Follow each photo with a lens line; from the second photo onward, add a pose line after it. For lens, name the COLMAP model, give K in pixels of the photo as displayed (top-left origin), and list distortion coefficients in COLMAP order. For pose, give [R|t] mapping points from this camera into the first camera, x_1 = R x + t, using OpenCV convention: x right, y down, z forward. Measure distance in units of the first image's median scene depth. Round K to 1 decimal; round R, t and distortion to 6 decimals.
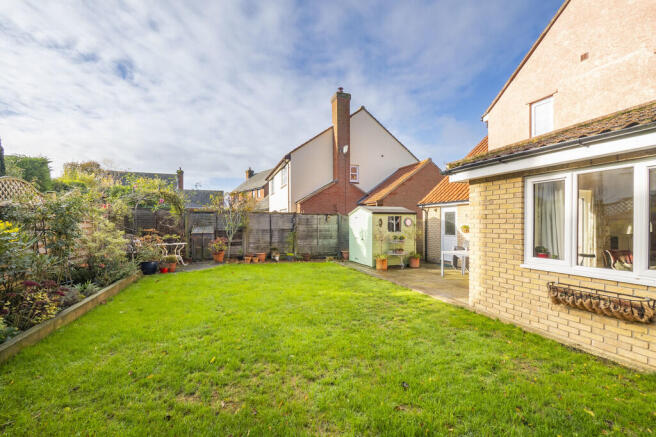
lens RADIAL K [[273.7, 0, 328.0], [0, 273.7, 218.5], [0, 0, 1]] dist [0.000987, 0.000021]
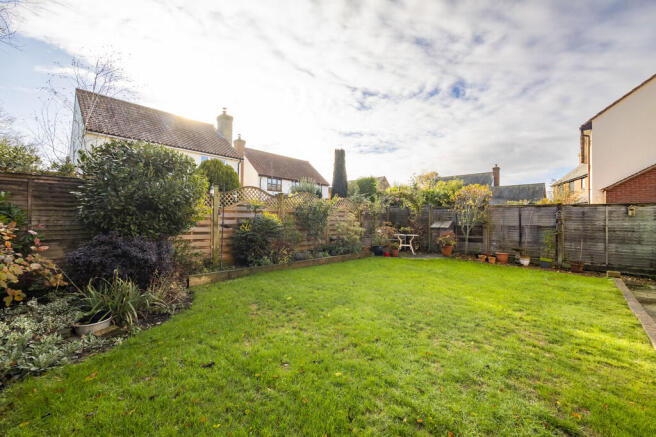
lens RADIAL K [[271.6, 0, 328.1], [0, 271.6, 196.8], [0, 0, 1]] dist [0.000007, -0.000016]
pose [[0.439050, -0.073919, -0.895417, 0.103704], [0.004922, 0.996793, -0.079874, 0.005496], [0.898449, 0.030662, 0.438005, 0.046473]]
